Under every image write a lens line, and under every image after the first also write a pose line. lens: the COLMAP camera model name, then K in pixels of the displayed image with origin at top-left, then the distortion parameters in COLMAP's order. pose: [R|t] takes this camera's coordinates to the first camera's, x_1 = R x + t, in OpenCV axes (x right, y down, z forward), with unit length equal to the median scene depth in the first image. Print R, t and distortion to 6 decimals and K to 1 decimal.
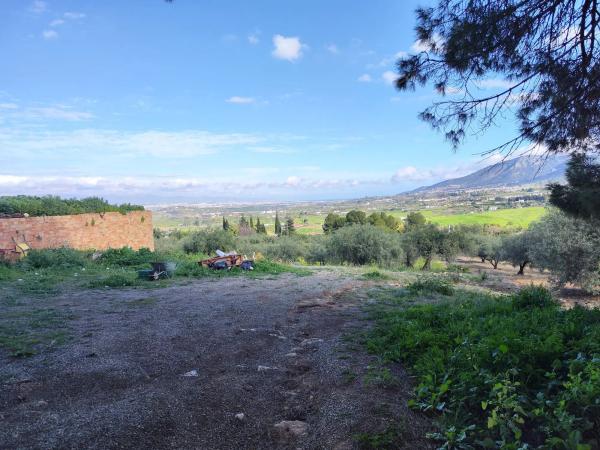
lens RADIAL K [[406.8, 0, 302.3], [0, 406.8, 231.4], [0, 0, 1]] dist [0.013365, -0.005317]
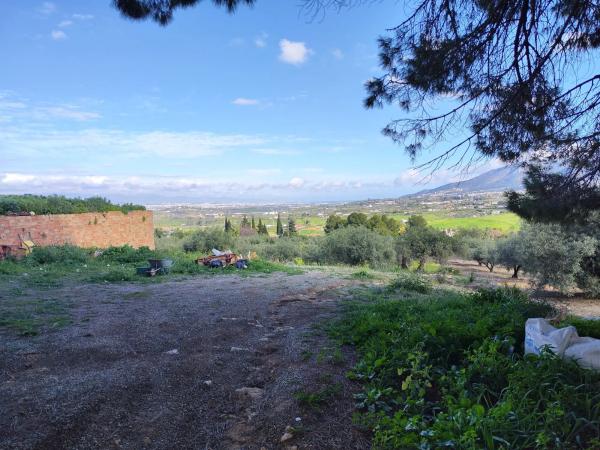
lens RADIAL K [[408.5, 0, 302.2], [0, 408.5, 224.3], [0, 0, 1]] dist [0.020072, -0.000622]
pose [[0.999860, 0.012701, -0.010892, 0.023862], [-0.012927, 0.999698, -0.020900, 0.000871], [0.010623, 0.021038, 0.999722, -0.039856]]
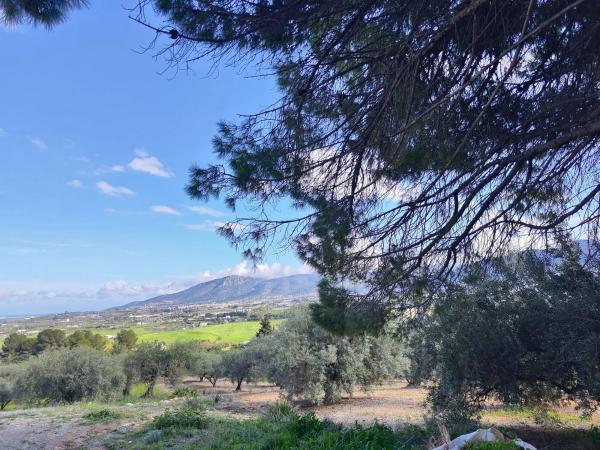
lens RADIAL K [[406.8, 0, 302.3], [0, 406.8, 231.4], [0, 0, 1]] dist [0.013365, -0.005317]
pose [[0.776577, 0.129061, 0.616662, -0.038462], [0.046830, 0.964261, -0.260784, -0.007565], [-0.628280, 0.231397, 0.742779, 0.058504]]
